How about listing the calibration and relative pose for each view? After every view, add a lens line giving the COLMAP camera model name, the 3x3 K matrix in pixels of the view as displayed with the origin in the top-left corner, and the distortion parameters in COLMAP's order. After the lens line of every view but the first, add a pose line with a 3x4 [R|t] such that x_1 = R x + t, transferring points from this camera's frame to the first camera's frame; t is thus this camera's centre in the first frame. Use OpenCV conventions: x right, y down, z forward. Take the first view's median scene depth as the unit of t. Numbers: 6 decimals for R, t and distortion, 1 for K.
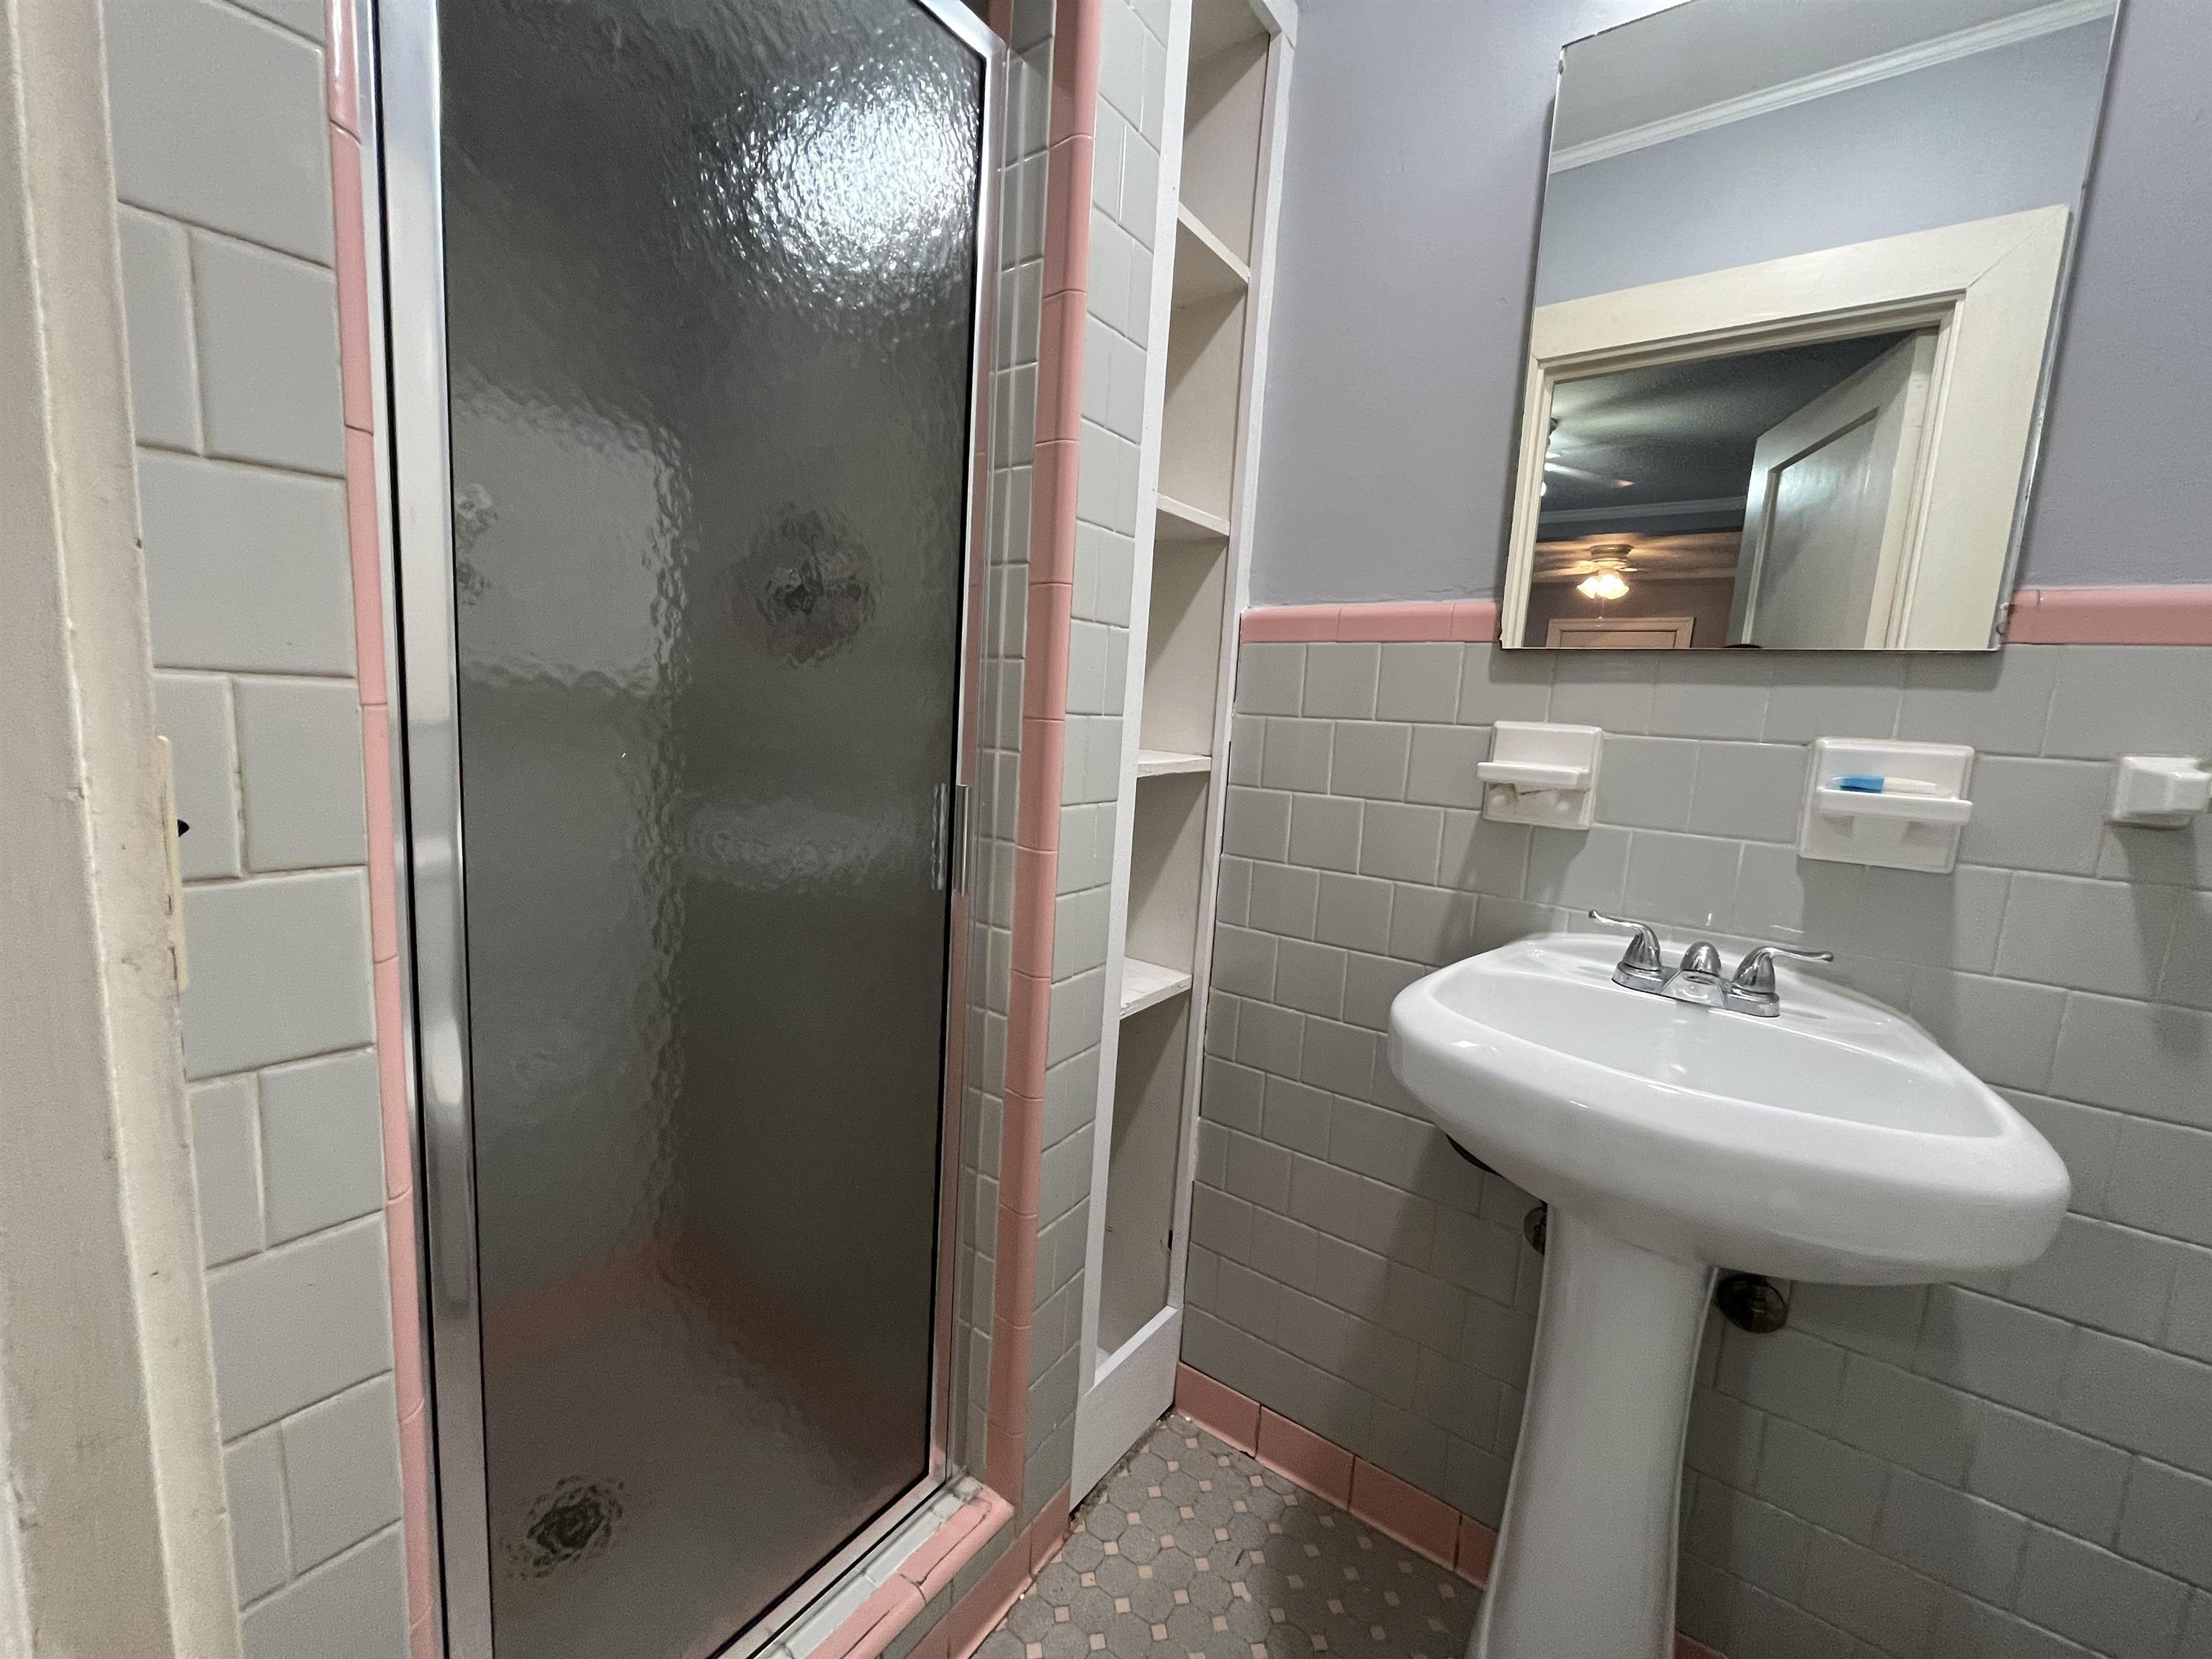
lens RADIAL K [[890.9, 0, 1114.7], [0, 890.9, 830.4], [0, 0, 1]] dist [-0.002766, -0.000332]
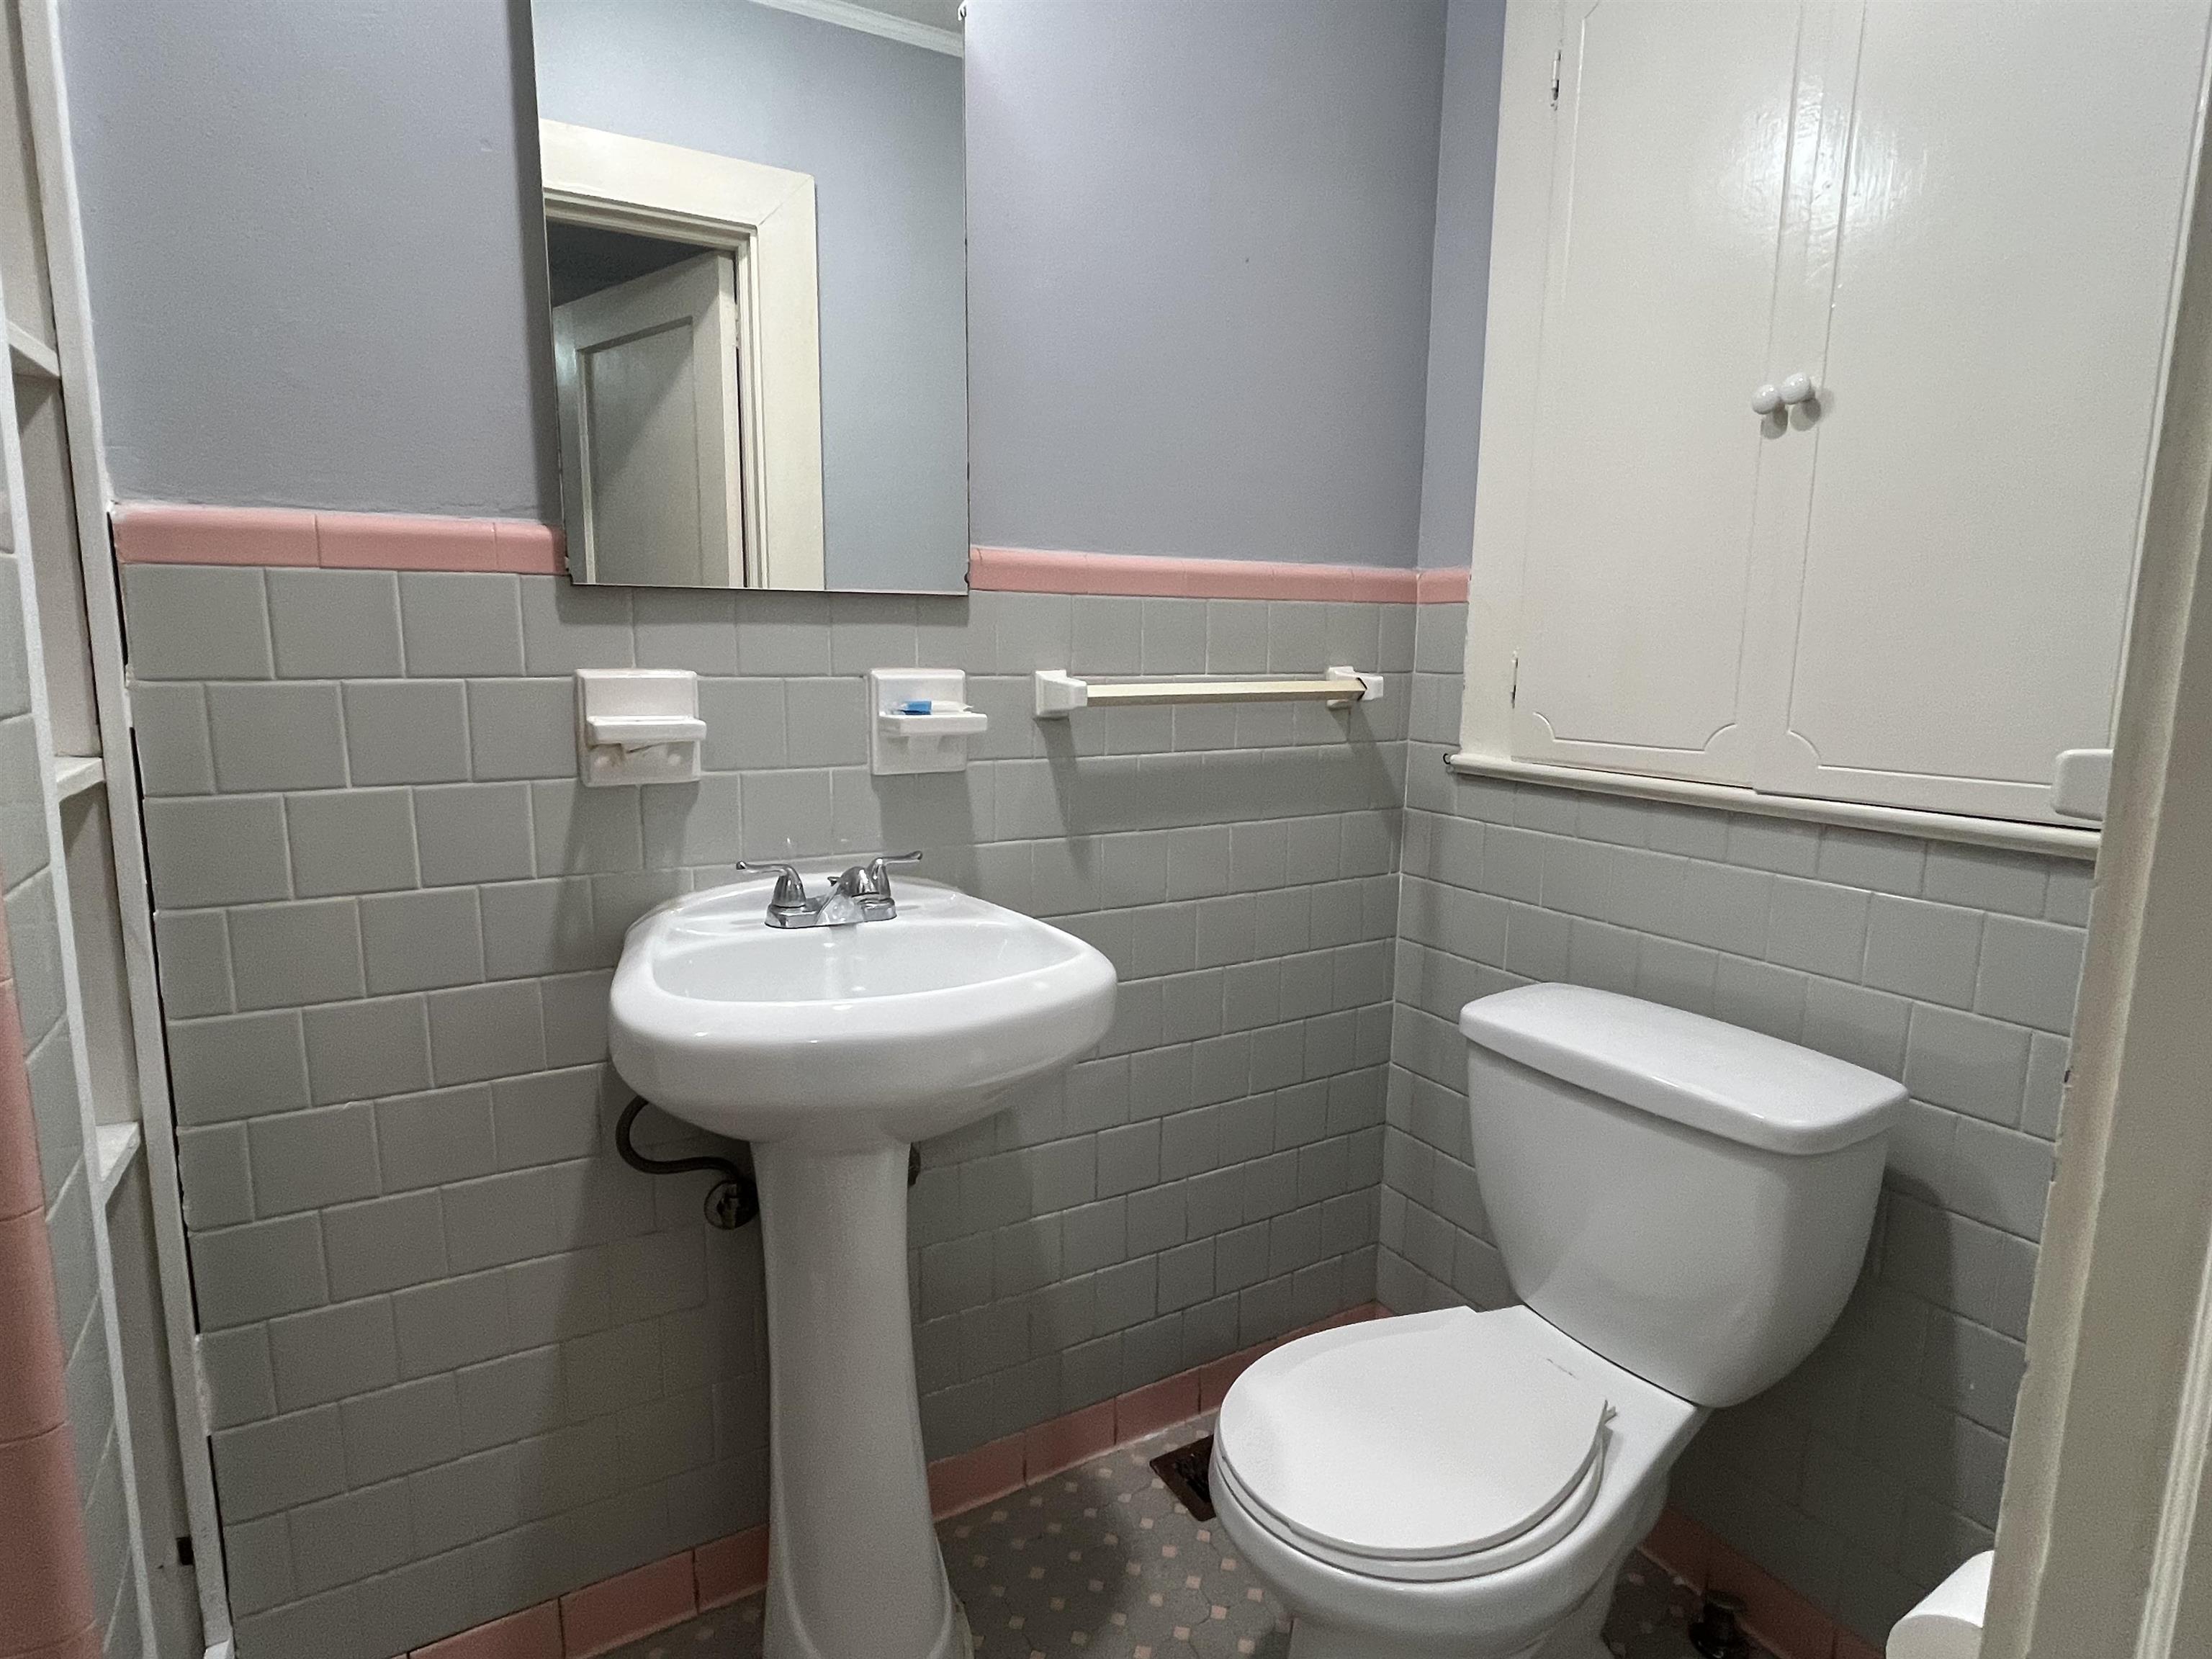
lens RADIAL K [[1131.2, 0, 1107.1], [0, 1131.2, 829.5], [0, 0, 1]] dist [-0.000685, -0.000274]
pose [[0.412081, -0.197926, 0.889390, -0.383413], [0.133500, 0.978702, 0.155947, -0.083410], [-0.901314, 0.054470, 0.429728, 0.108635]]
